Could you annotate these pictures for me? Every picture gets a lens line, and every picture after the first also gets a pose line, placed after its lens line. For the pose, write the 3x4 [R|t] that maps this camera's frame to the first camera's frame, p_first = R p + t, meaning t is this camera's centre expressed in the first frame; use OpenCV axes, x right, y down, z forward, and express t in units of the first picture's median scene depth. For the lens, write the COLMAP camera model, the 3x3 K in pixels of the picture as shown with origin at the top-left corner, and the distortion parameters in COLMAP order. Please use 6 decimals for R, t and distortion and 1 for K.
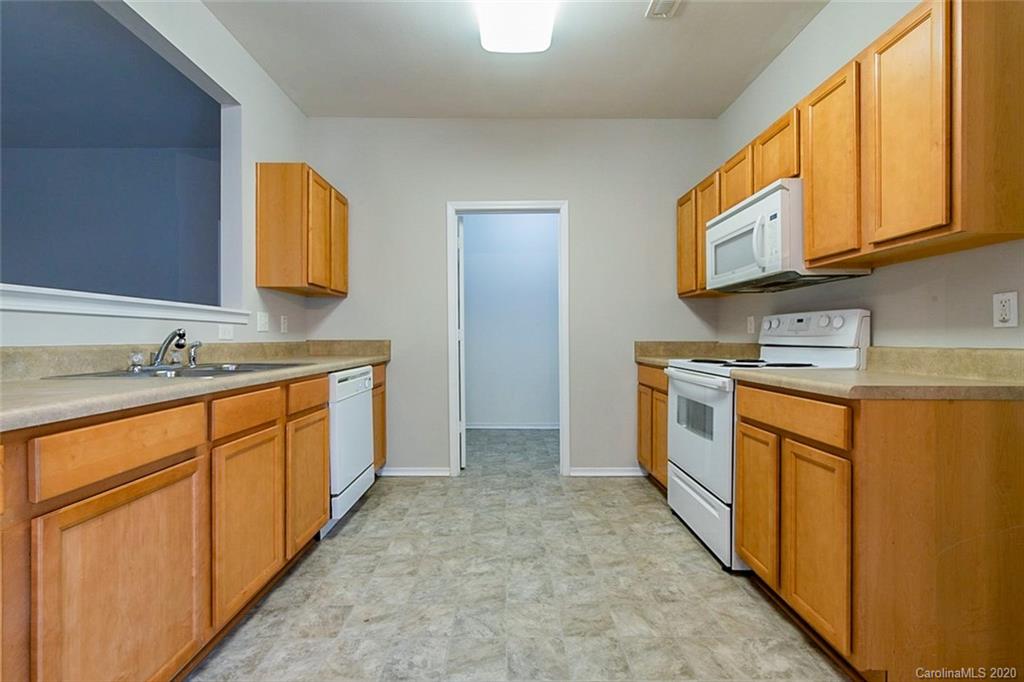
lens RADIAL K [[442.1, 0, 513.1], [0, 442.1, 348.2], [0, 0, 1]] dist [-0.000047, 0.000091]
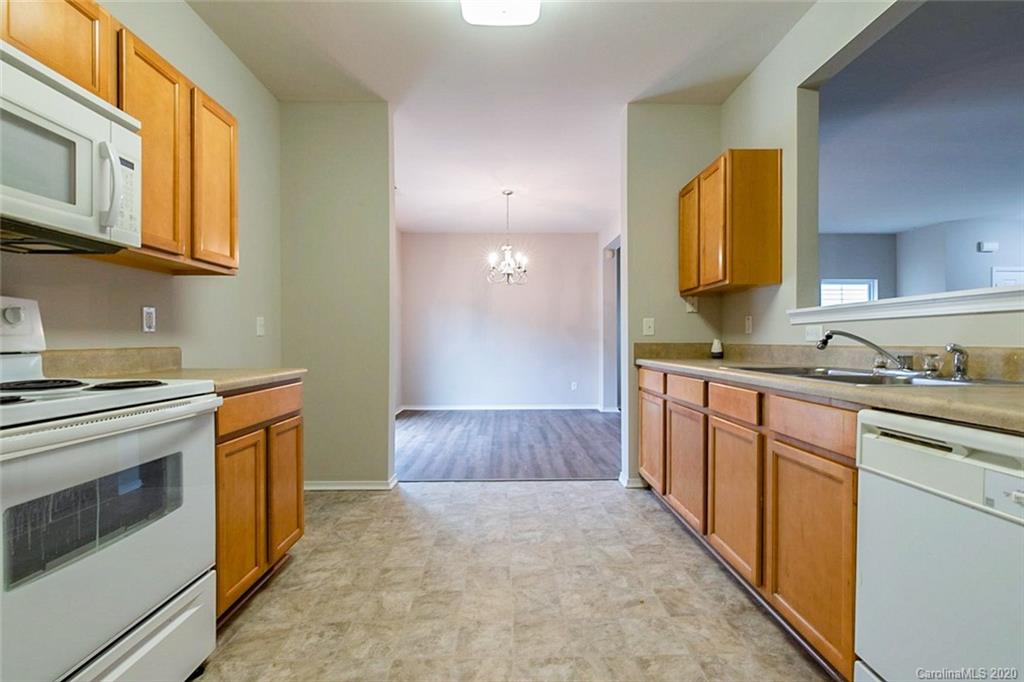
lens RADIAL K [[442.1, 0, 513.1], [0, 442.1, 348.2], [0, 0, 1]] dist [-0.000047, 0.000091]
pose [[-0.999948, 0.000011, -0.010185, -0.007162], [-0.000399, 0.999189, 0.040265, -0.043692], [0.010178, 0.040267, -0.999137, 1.989238]]
